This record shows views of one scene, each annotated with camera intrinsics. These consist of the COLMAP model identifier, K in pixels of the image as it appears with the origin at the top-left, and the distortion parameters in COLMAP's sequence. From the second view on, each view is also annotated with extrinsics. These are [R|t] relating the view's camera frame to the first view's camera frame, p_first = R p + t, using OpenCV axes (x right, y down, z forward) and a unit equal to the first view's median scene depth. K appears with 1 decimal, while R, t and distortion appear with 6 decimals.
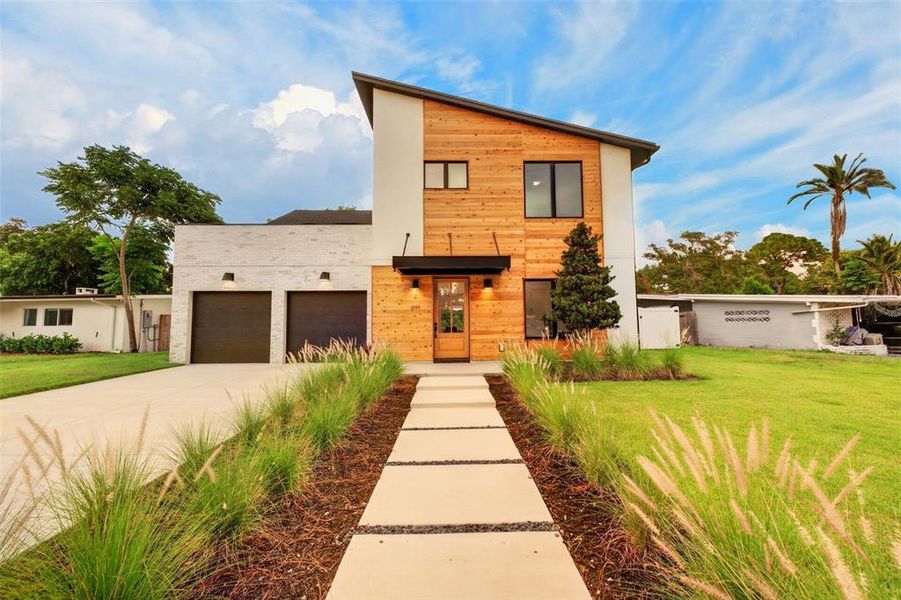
lens RADIAL K [[373.7, 0, 450.7], [0, 373.7, 296.5], [0, 0, 1]] dist [0.002250, -0.003209]
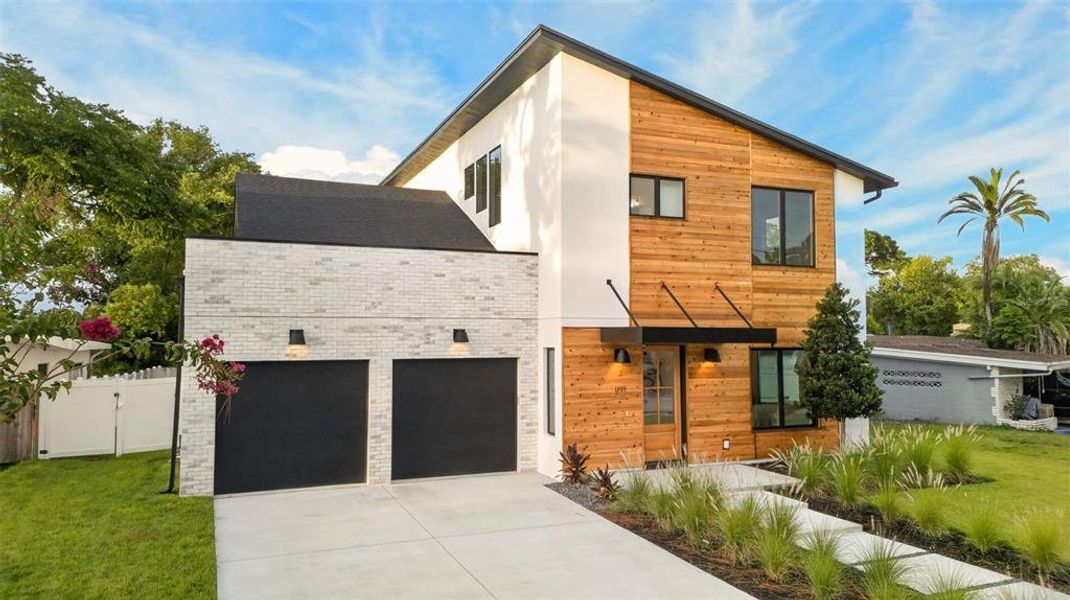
lens RADIAL K [[750.0, 0, 535.0], [0, 750.0, 300.0], [0, 0, 1]] dist [0.135285, -0.174796]
pose [[0.923525, 0.027202, 0.382571, -0.748437], [-0.031898, 0.999473, 0.005936, -0.134080], [-0.382209, -0.017685, 0.923907, -0.205972]]
